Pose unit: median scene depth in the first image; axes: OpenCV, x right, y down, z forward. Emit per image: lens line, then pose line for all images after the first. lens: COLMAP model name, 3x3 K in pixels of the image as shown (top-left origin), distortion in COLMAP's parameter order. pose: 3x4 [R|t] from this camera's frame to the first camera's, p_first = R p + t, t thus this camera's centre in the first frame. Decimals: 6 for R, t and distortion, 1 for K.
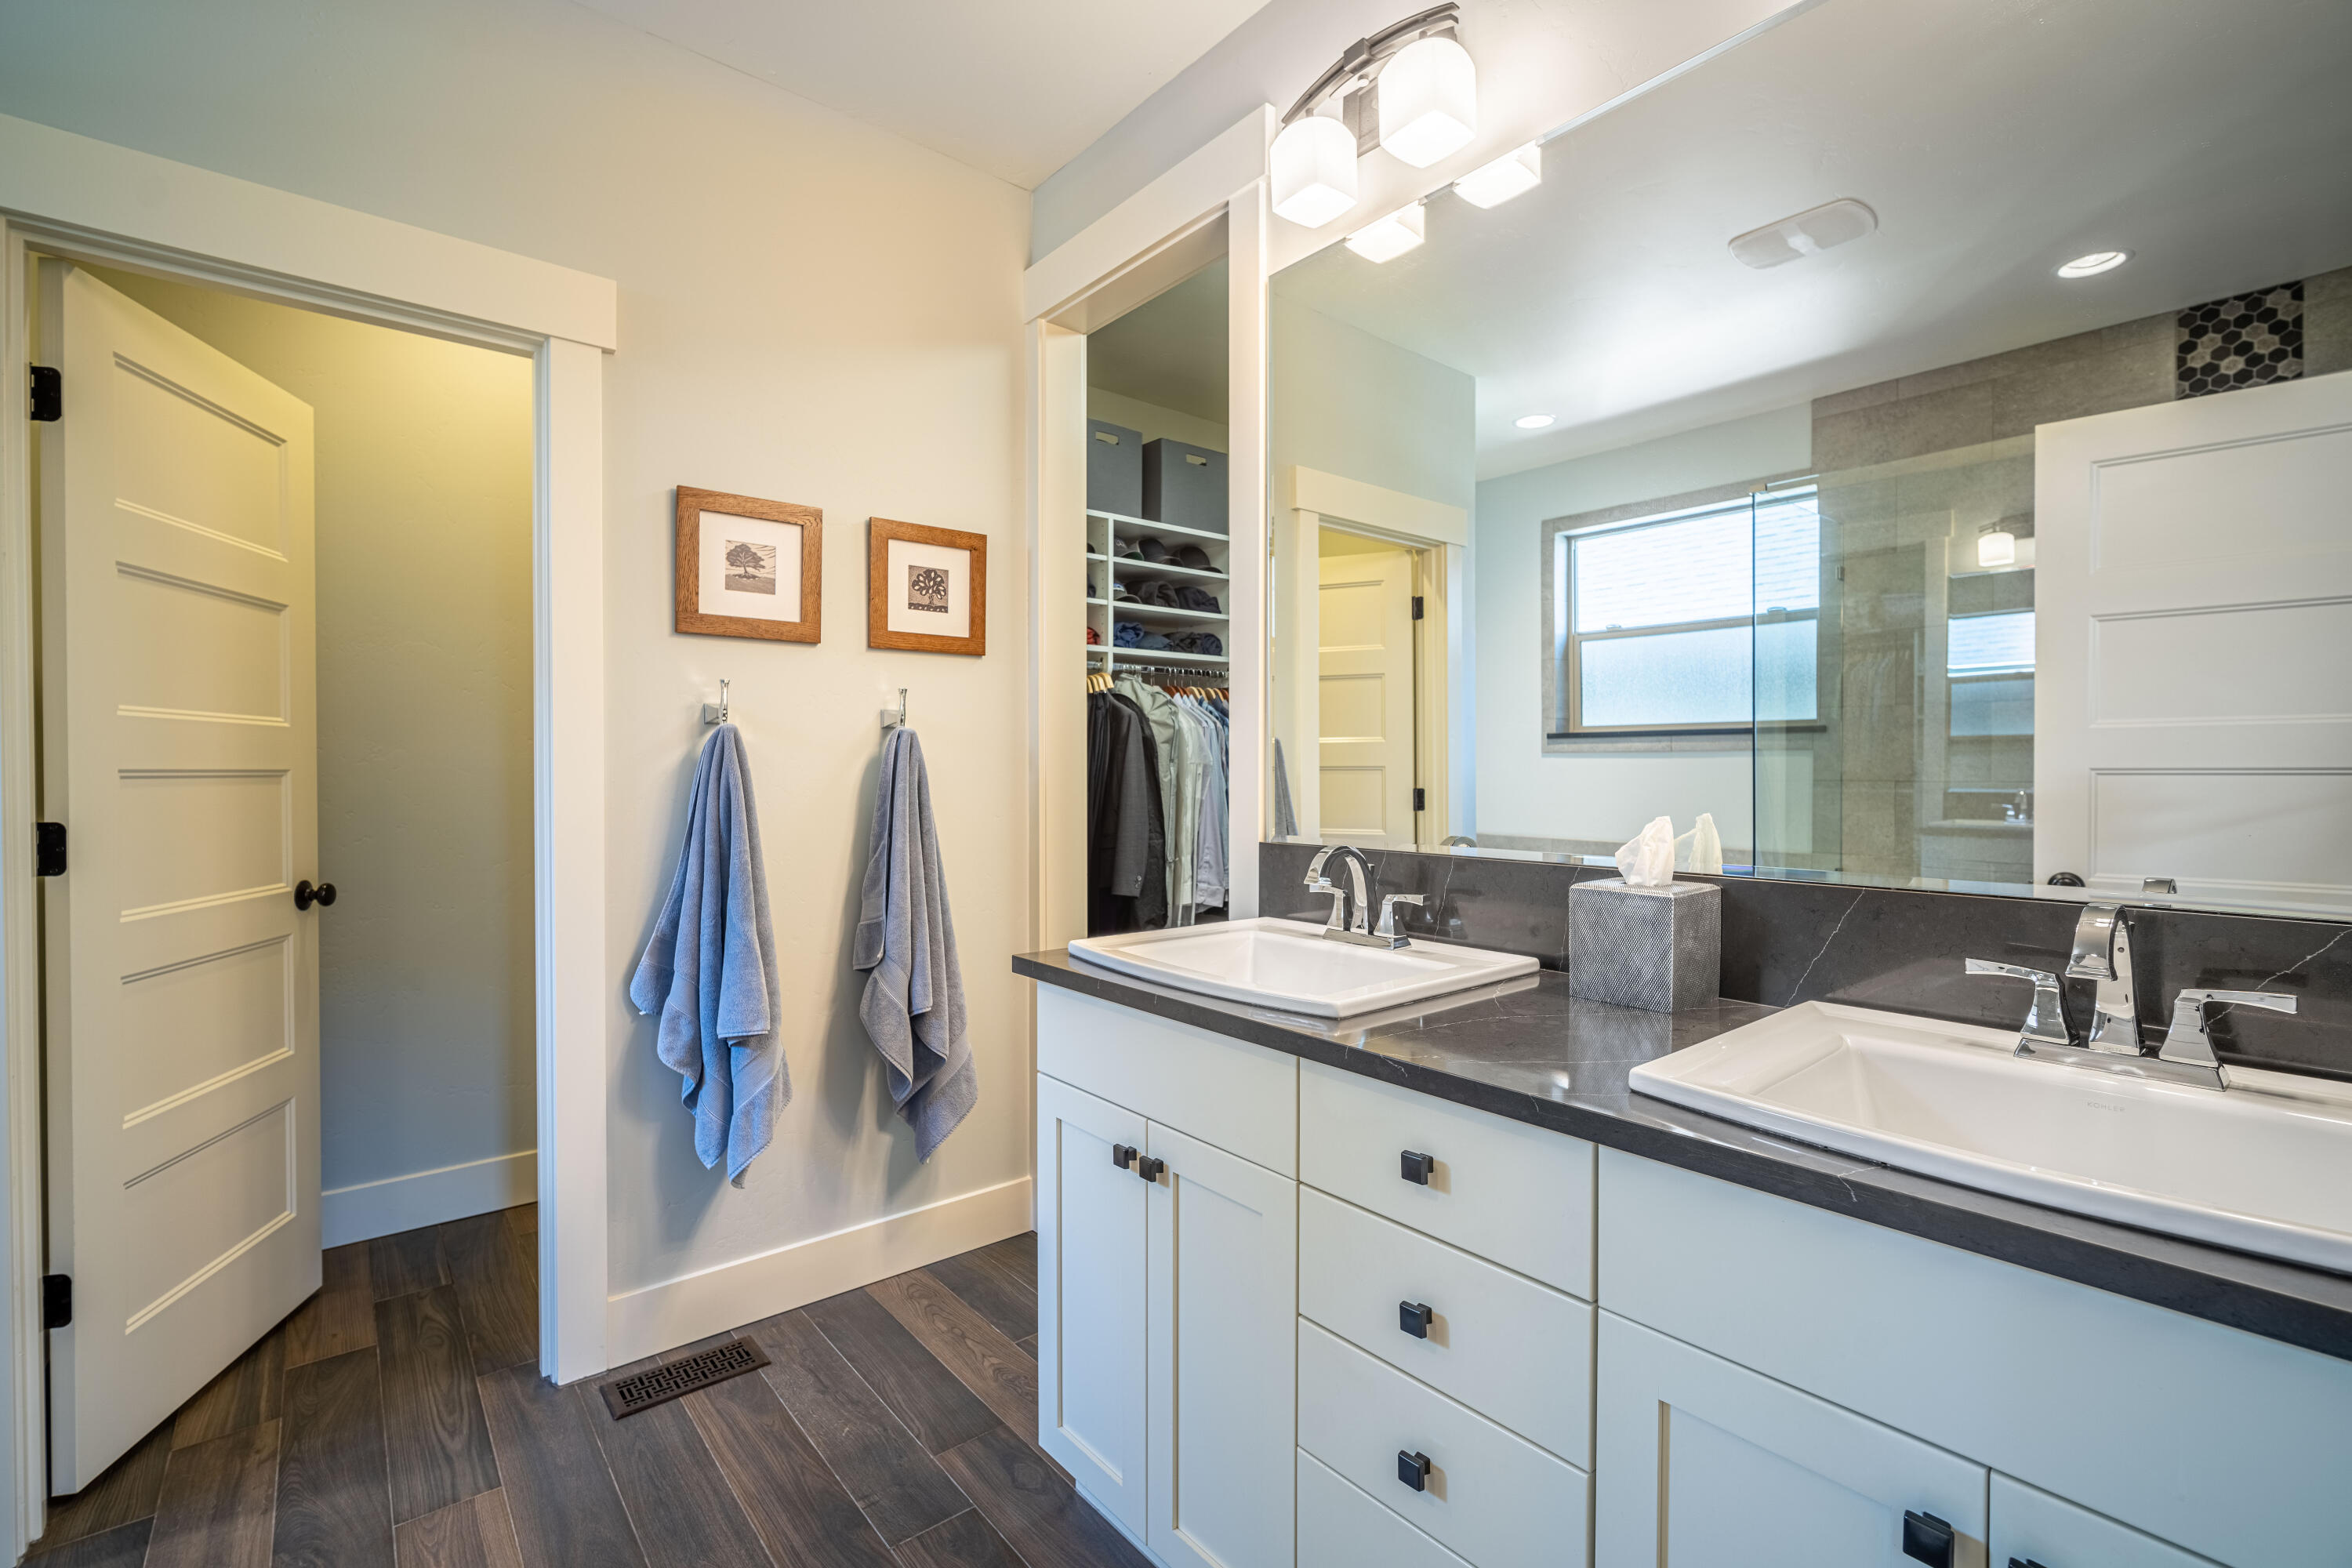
lens RADIAL K [[1029.2, 0, 1192.5], [0, 1029.2, 770.7], [0, 0, 1]] dist [-0.004928, 0.002593]
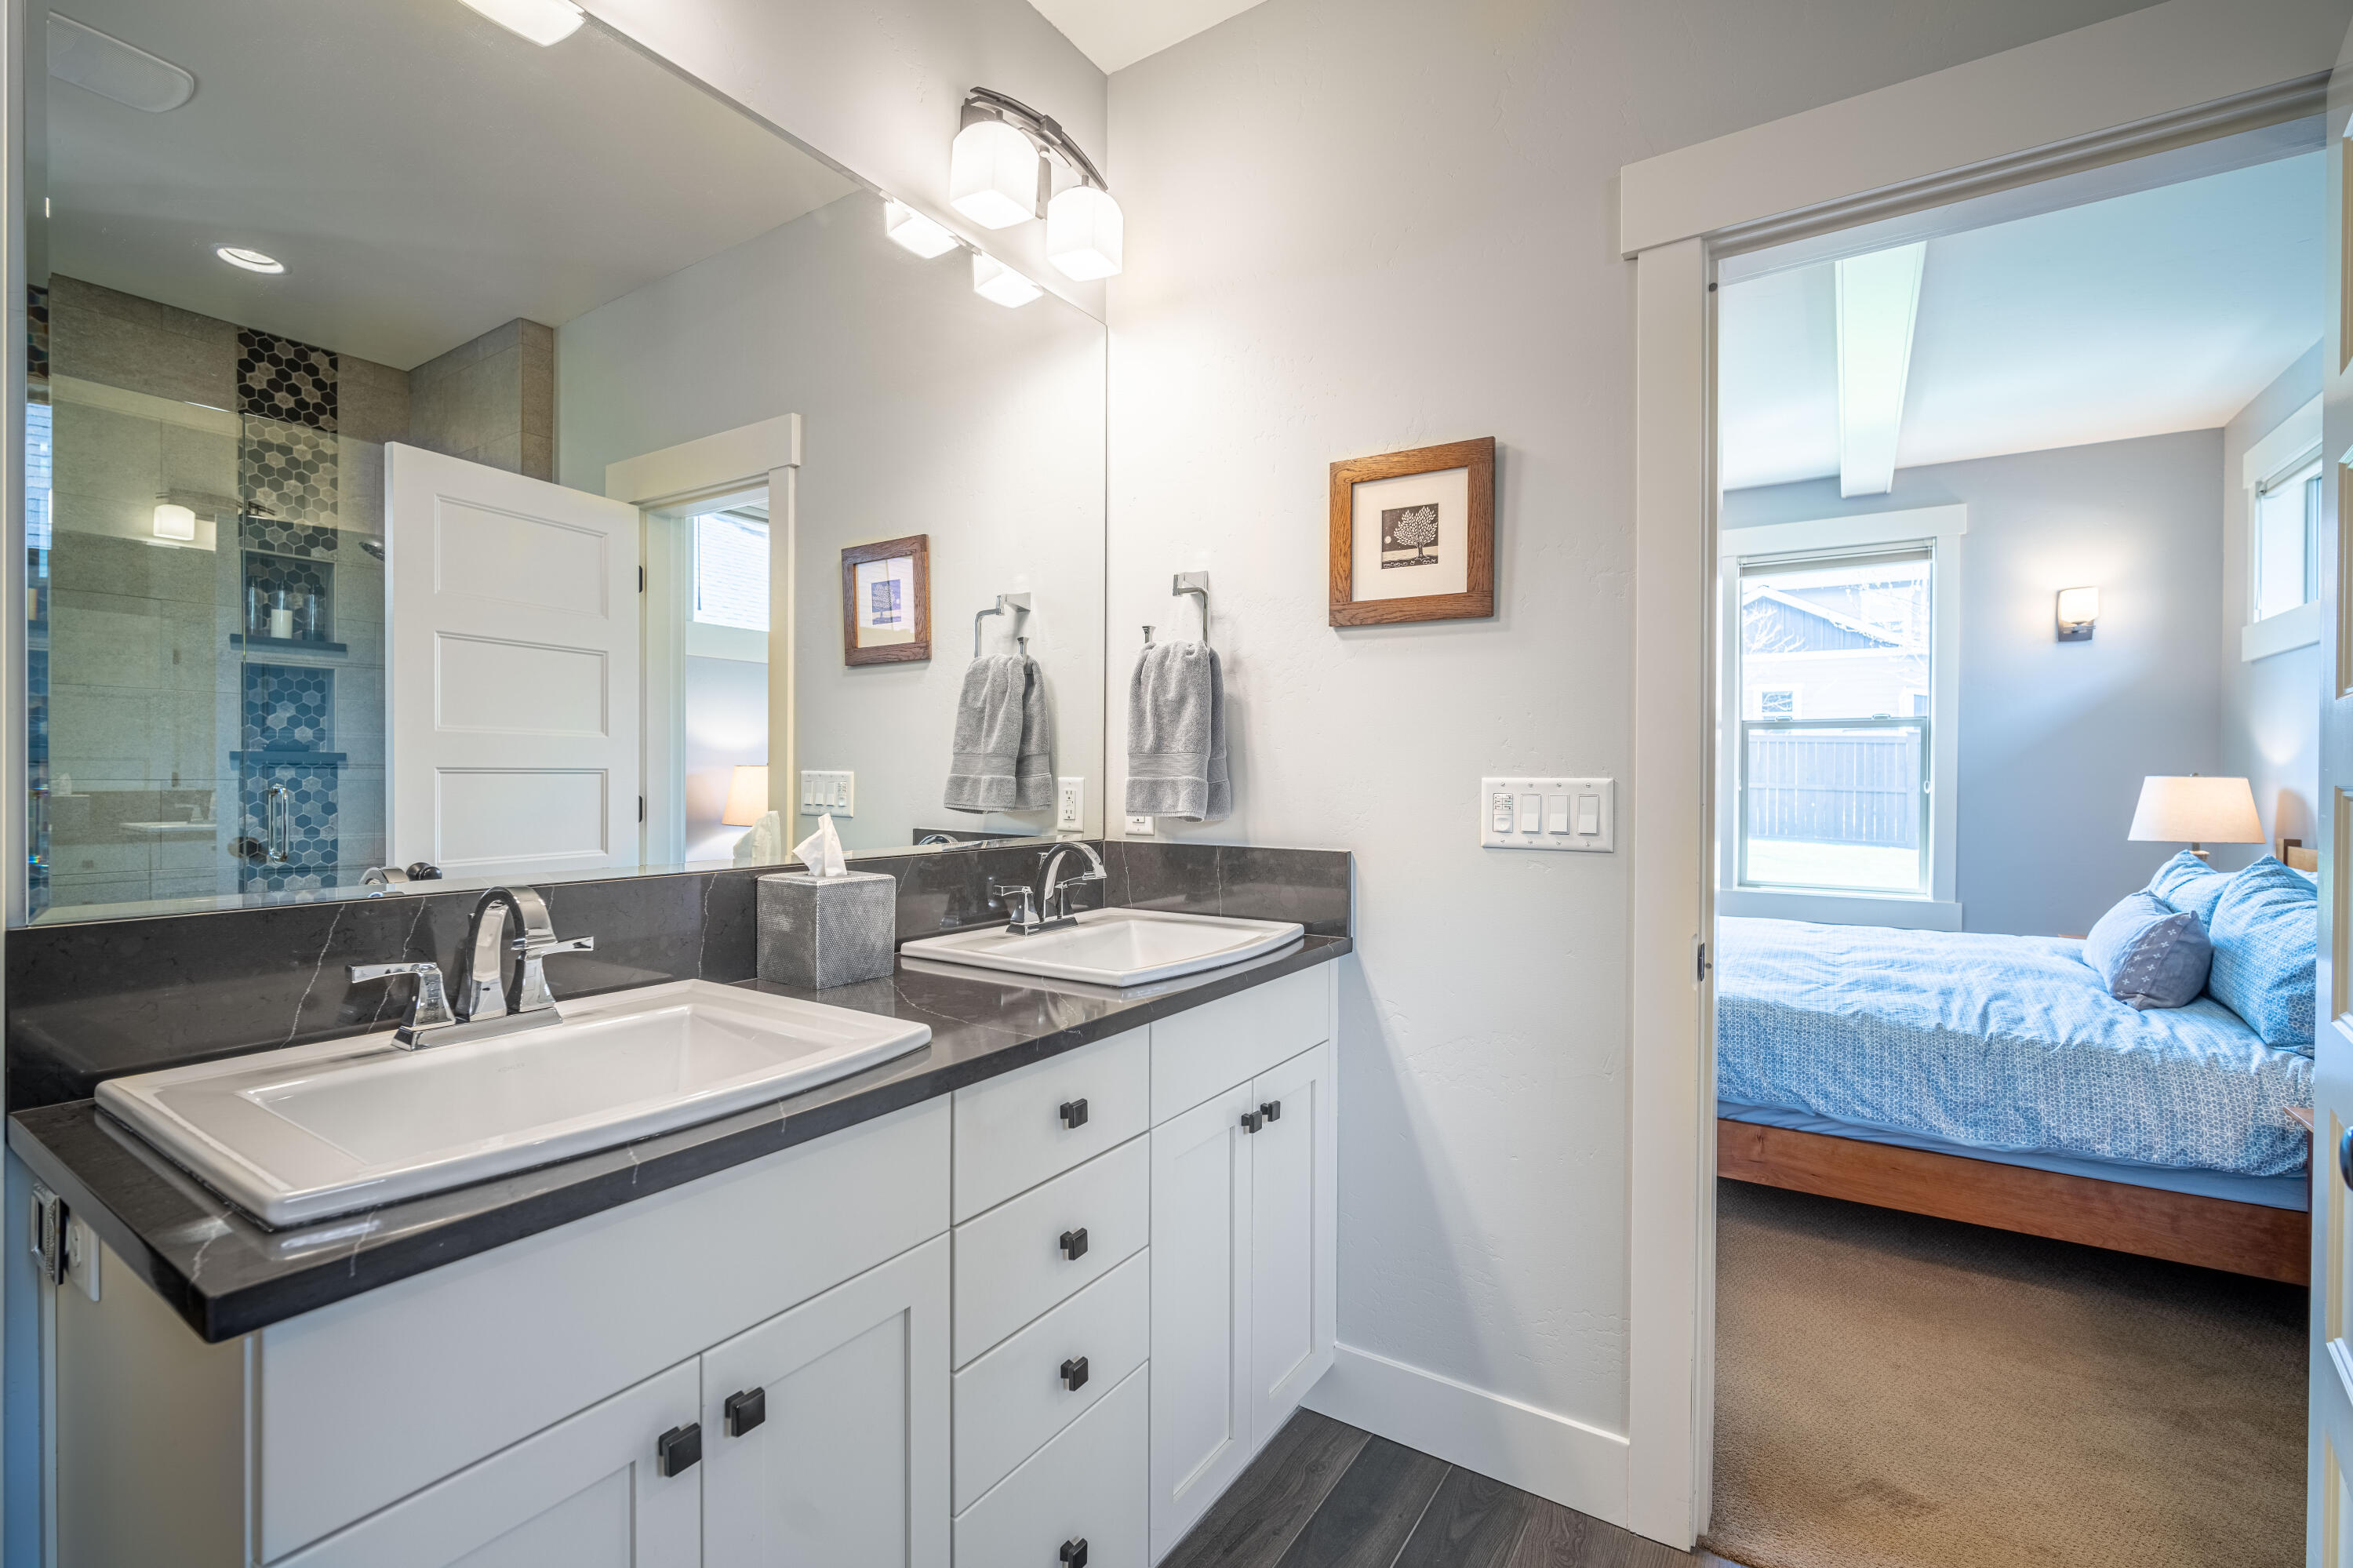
lens RADIAL K [[1029.7, 0, 1181.5], [0, 1029.7, 776.5], [0, 0, 1]] dist [-0.004928, 0.002593]
pose [[-0.284289, -0.001259, 0.958738, -0.311378], [-0.002191, 0.999997, 0.000664, 0.001128], [-0.958736, -0.001912, -0.284291, 0.406083]]
